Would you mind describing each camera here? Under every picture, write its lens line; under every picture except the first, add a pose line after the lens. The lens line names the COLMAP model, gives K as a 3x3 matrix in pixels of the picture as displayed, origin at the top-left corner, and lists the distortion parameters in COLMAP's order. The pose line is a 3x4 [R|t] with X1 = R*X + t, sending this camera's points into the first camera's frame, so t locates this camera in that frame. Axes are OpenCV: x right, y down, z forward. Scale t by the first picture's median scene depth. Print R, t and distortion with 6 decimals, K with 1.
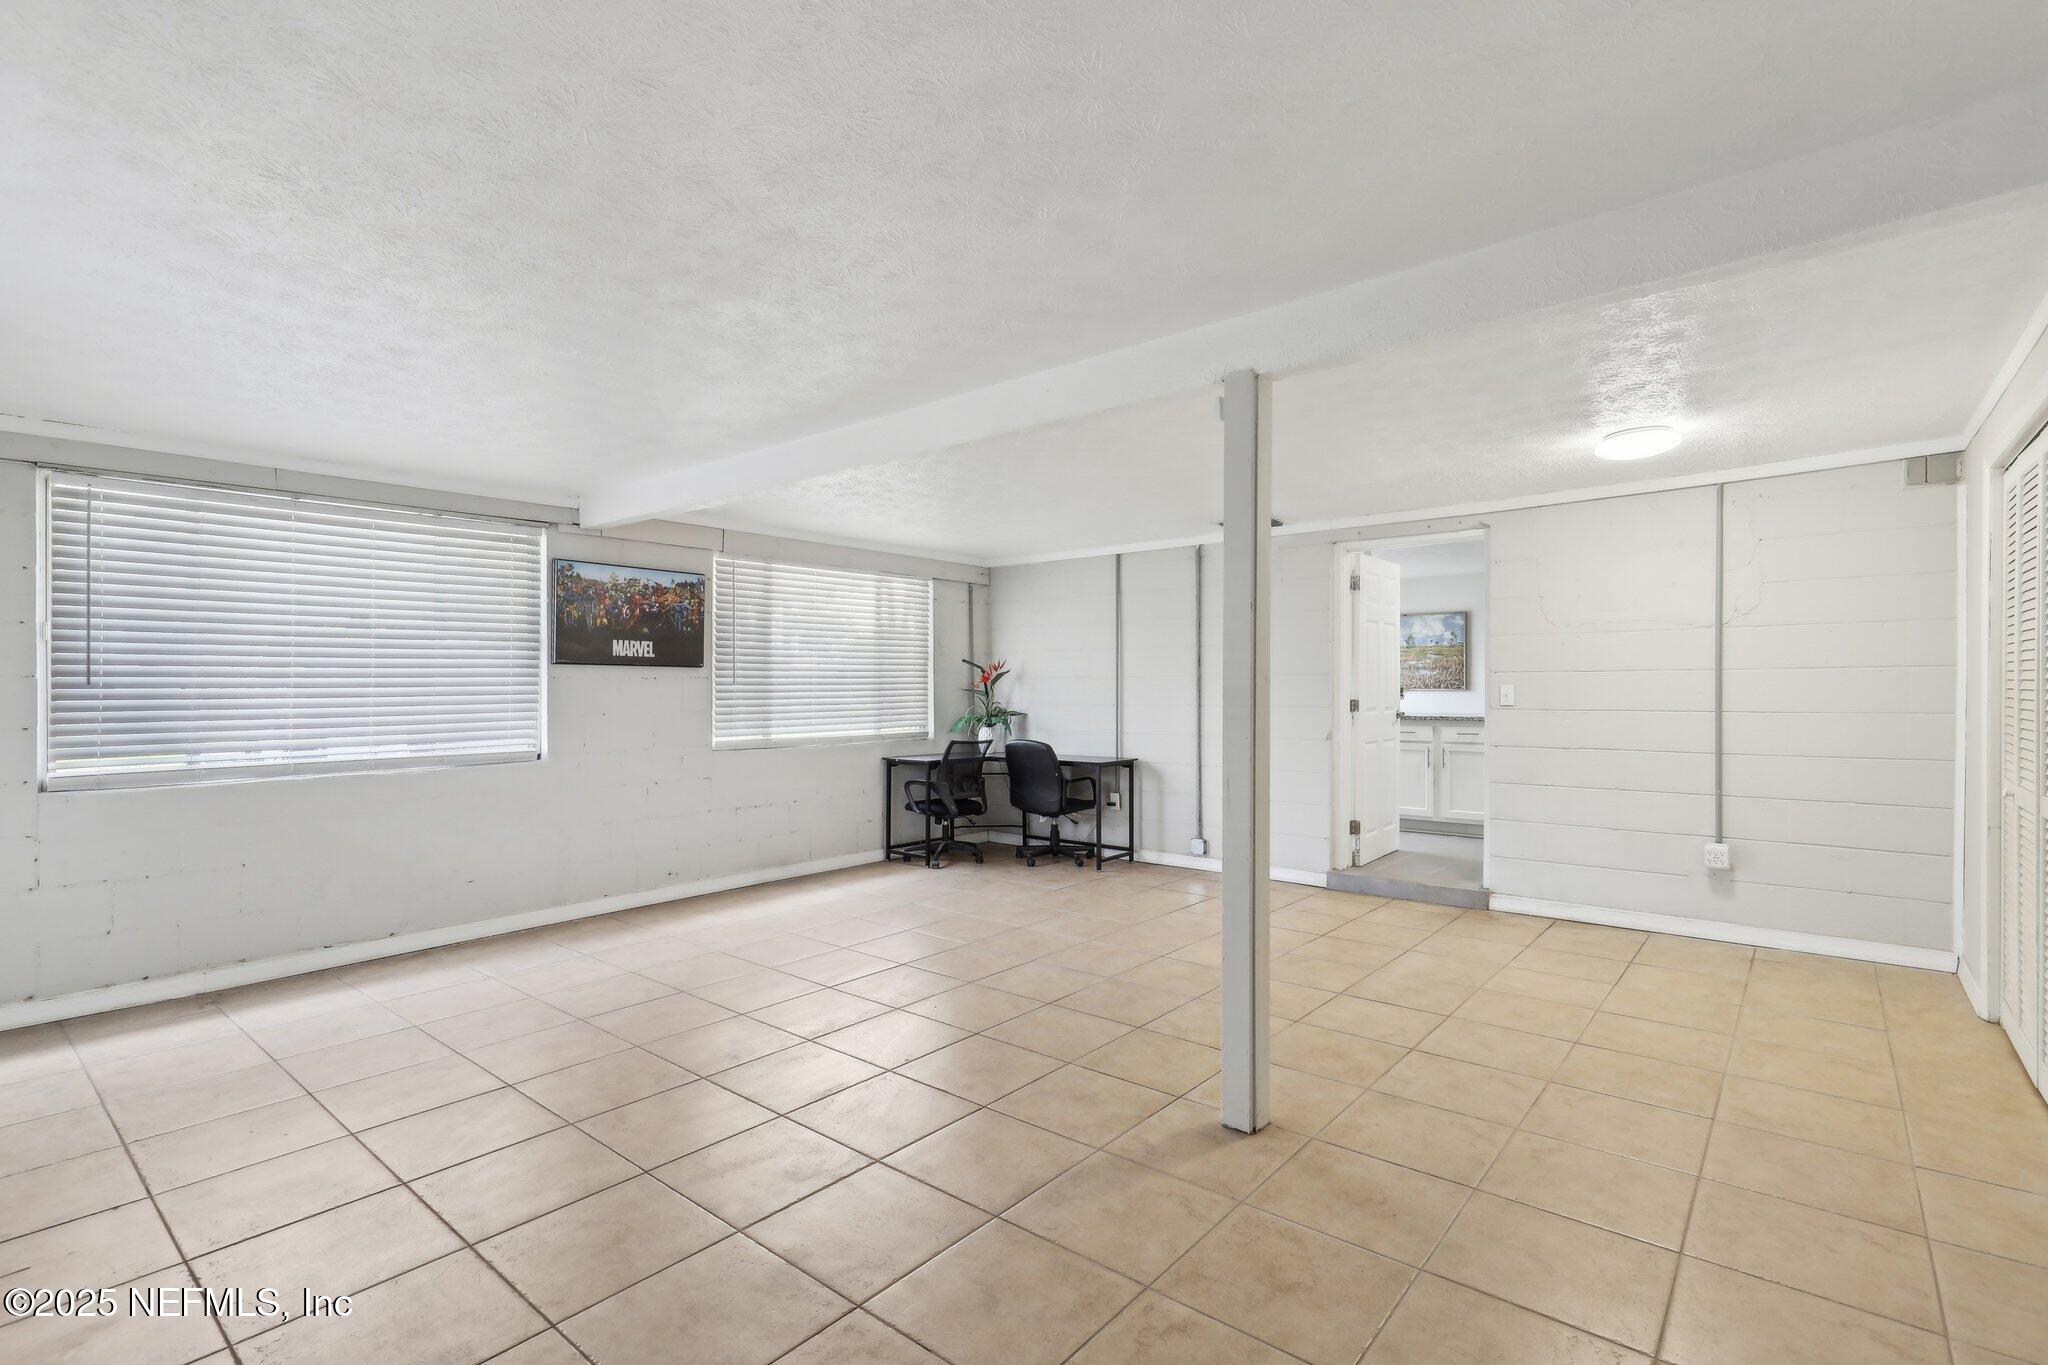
lens RADIAL K [[944.1, 0, 1026.8], [0, 944.1, 691.0], [0, 0, 1]] dist [0.000948, -0.000440]
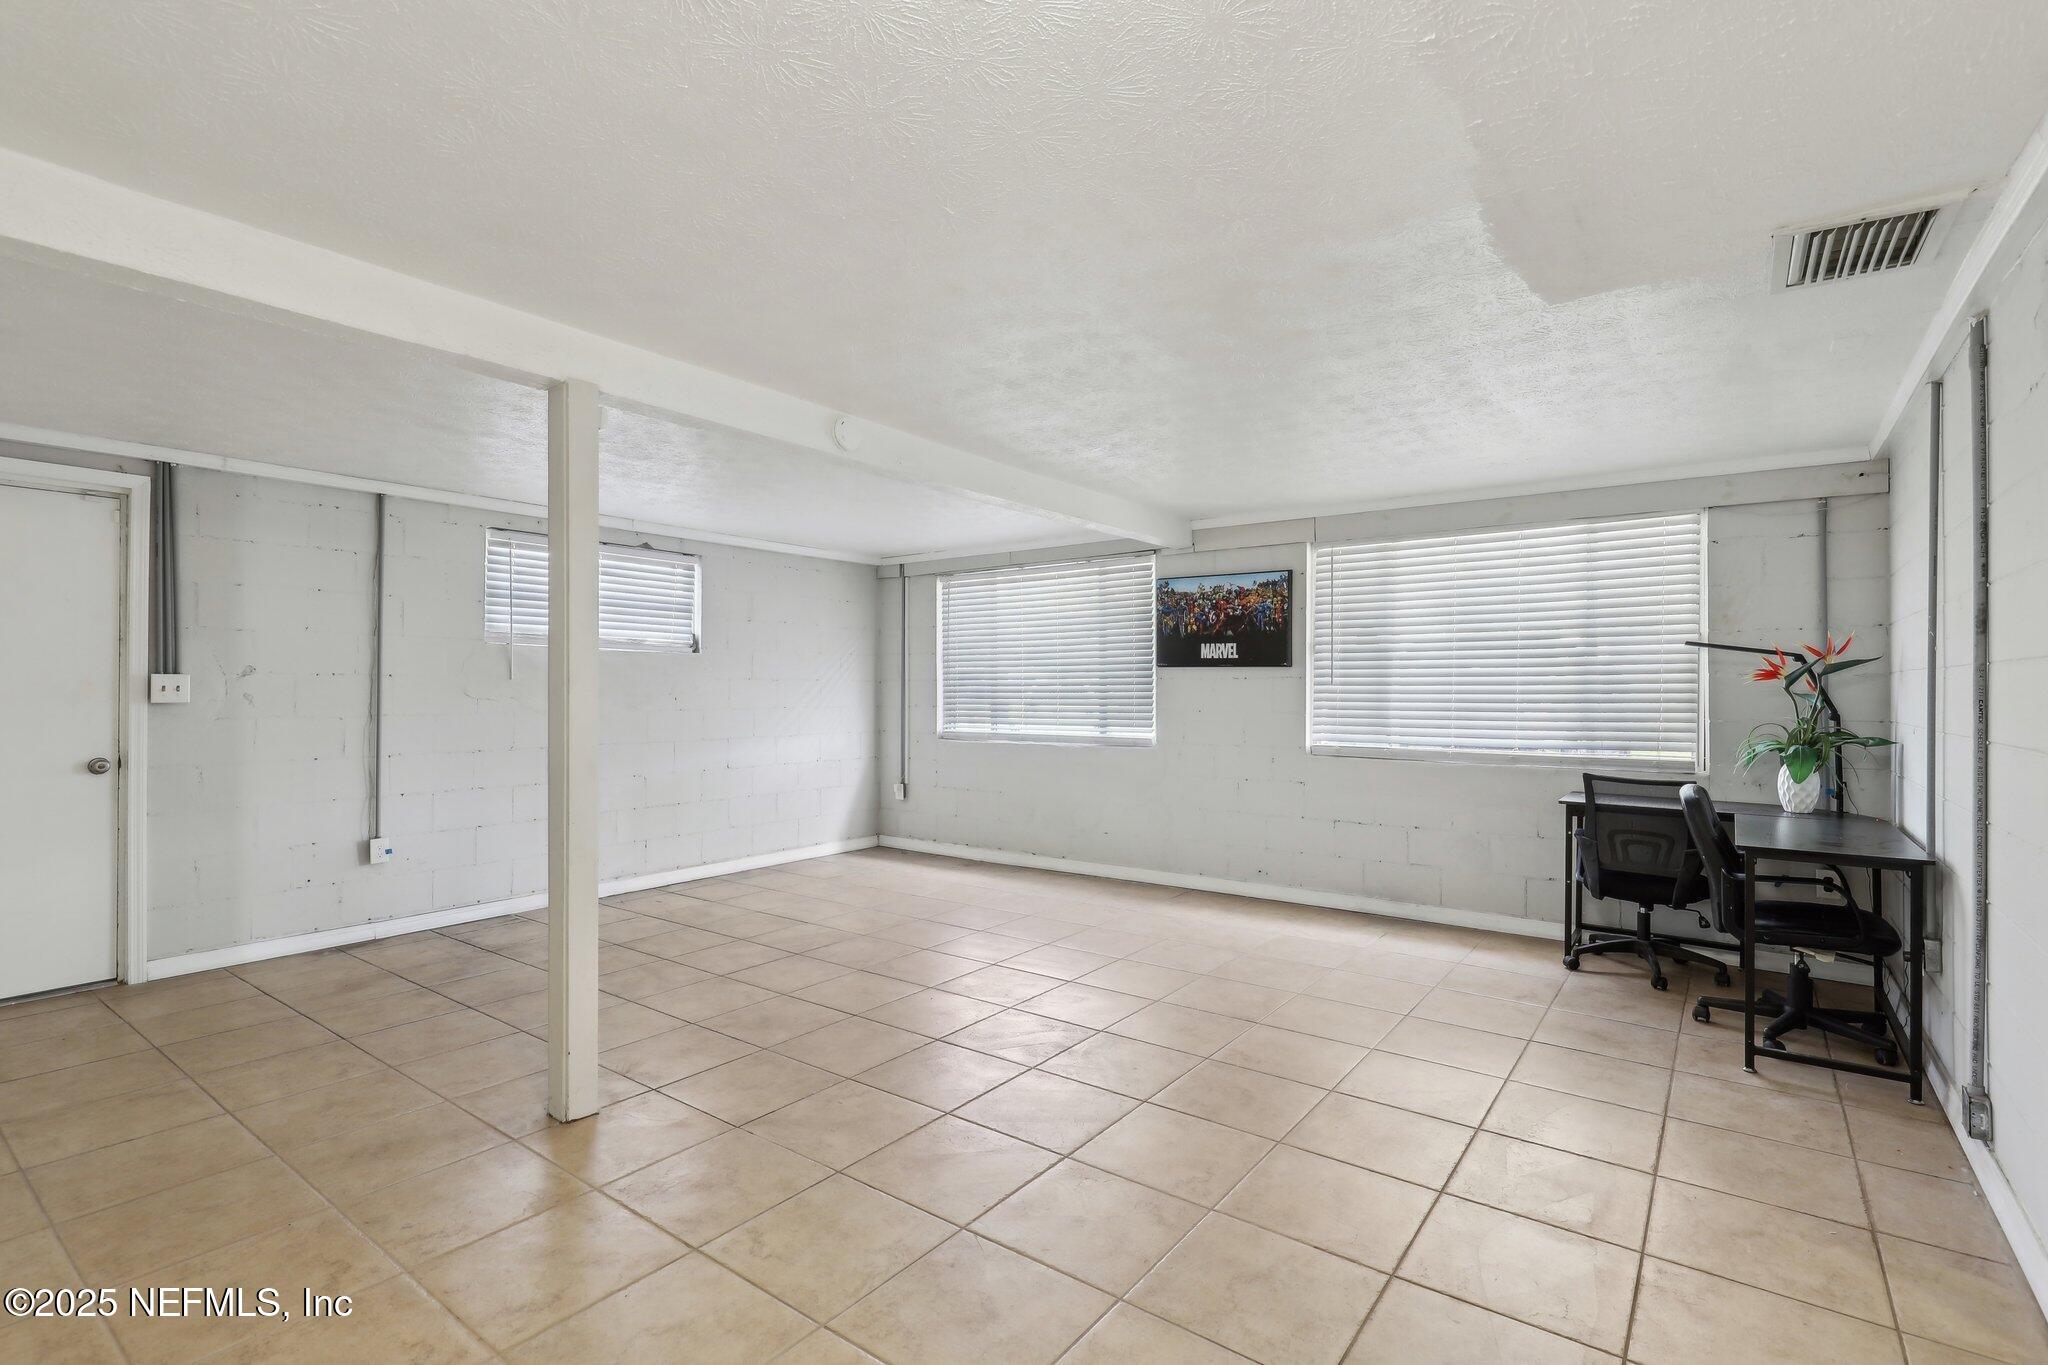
lens RADIAL K [[944.1, 0, 1019.2], [0, 944.1, 686.5], [0, 0, 1]] dist [0.000948, -0.000440]
pose [[0.060326, 0.004000, -0.998171, 0.643304], [-0.006238, 0.999974, 0.003630, -0.006924], [0.998159, 0.006007, 0.060350, 0.709754]]
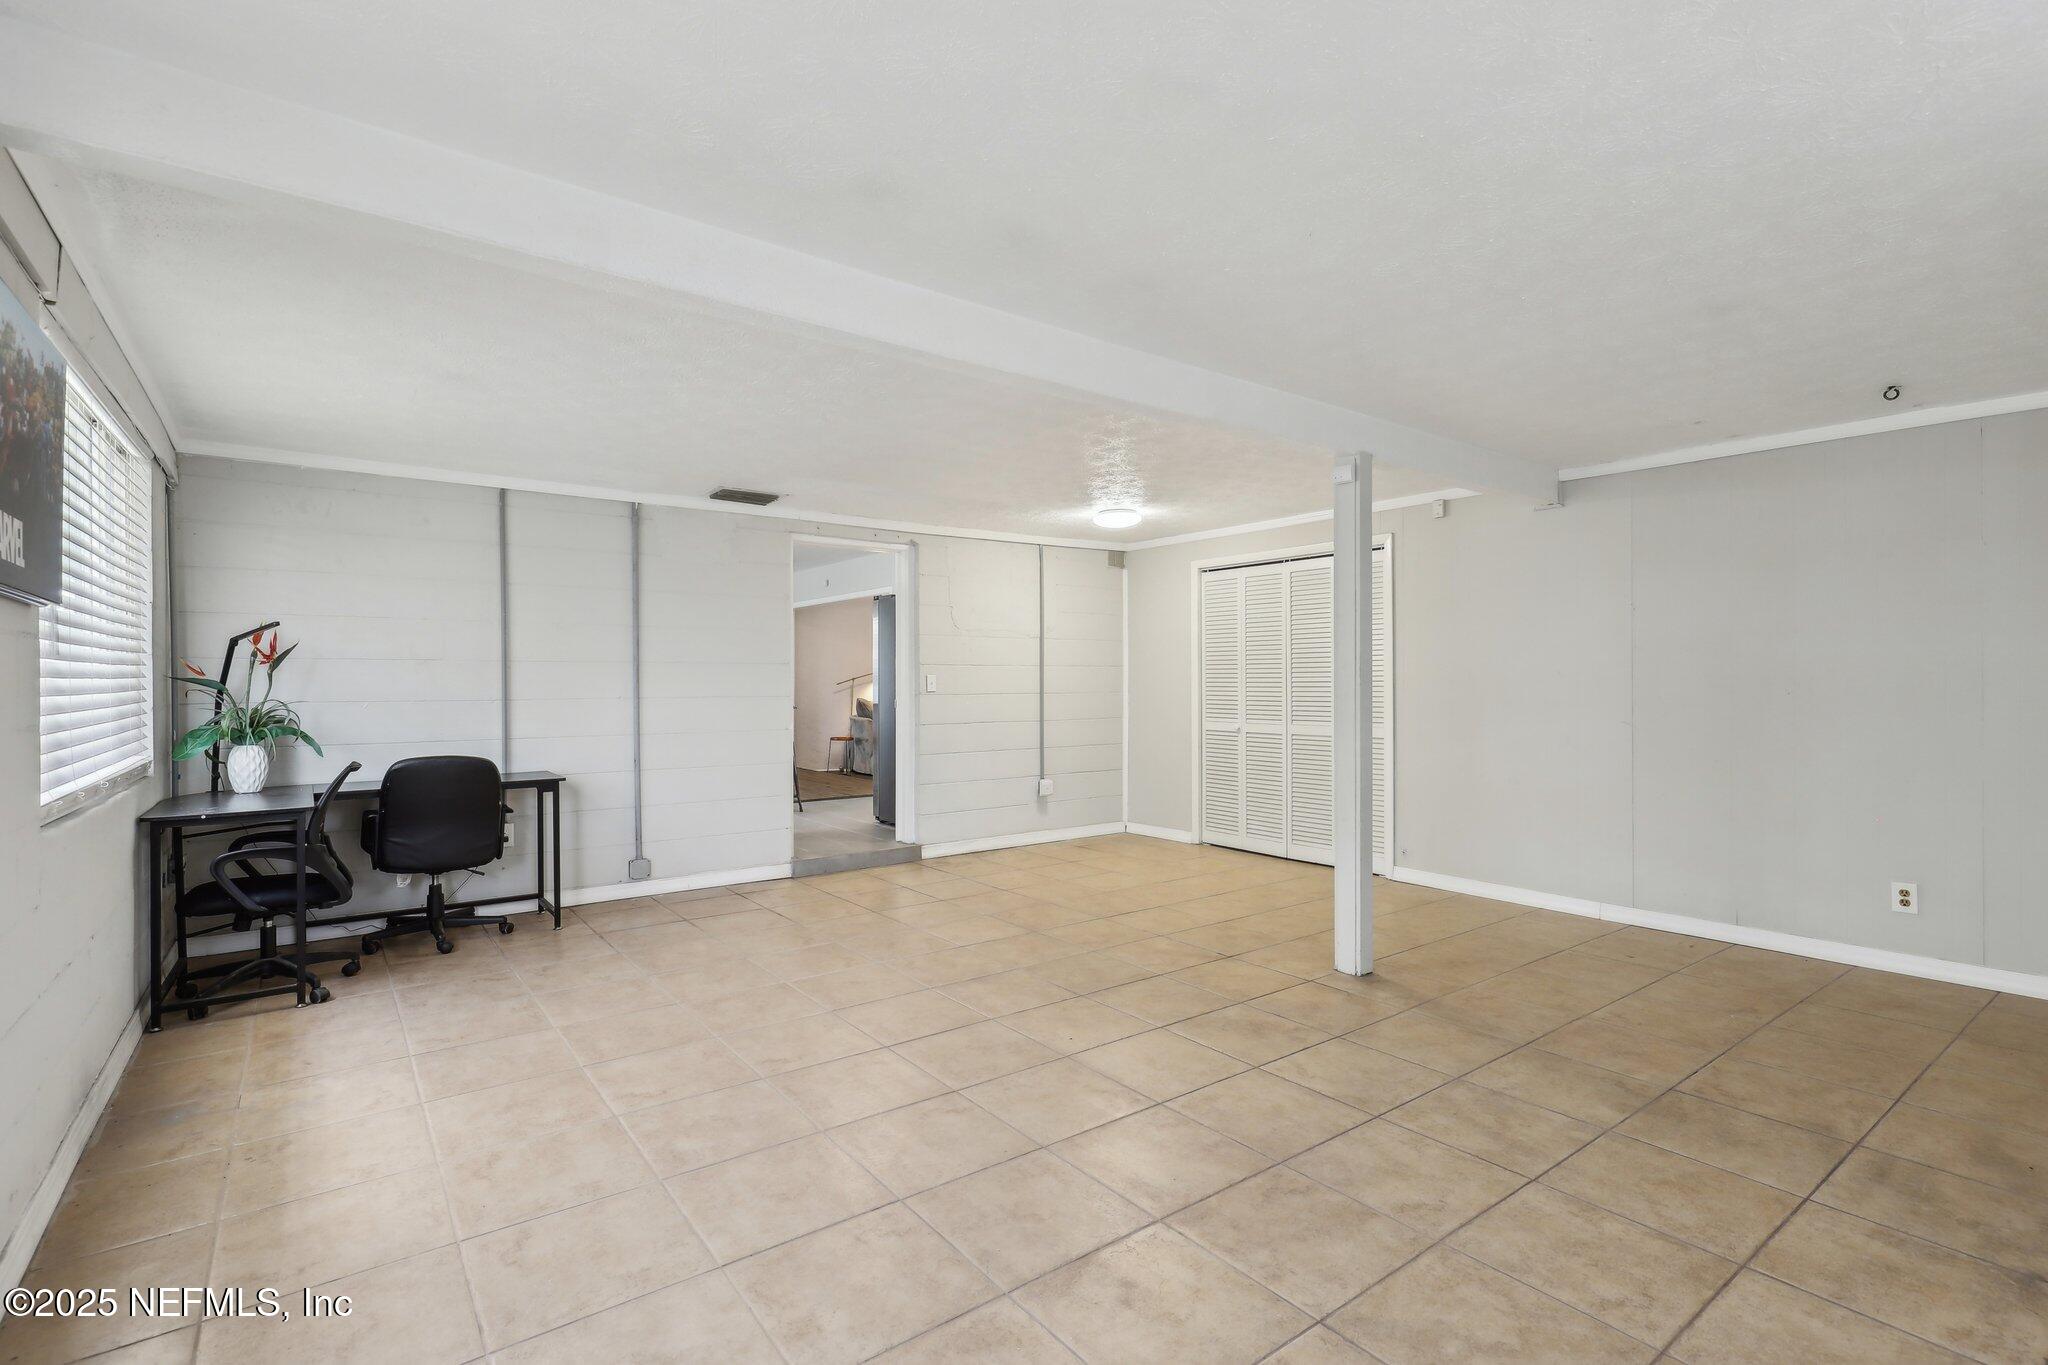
lens RADIAL K [[944.1, 0, 1016.8], [0, 944.1, 678.2], [0, 0, 1]] dist [0.000948, -0.000440]
pose [[0.227791, 0.006958, 0.973685, -0.651542], [0.004610, 0.999956, -0.008224, 0.007928], [-0.973699, 0.006363, 0.227749, 0.585077]]
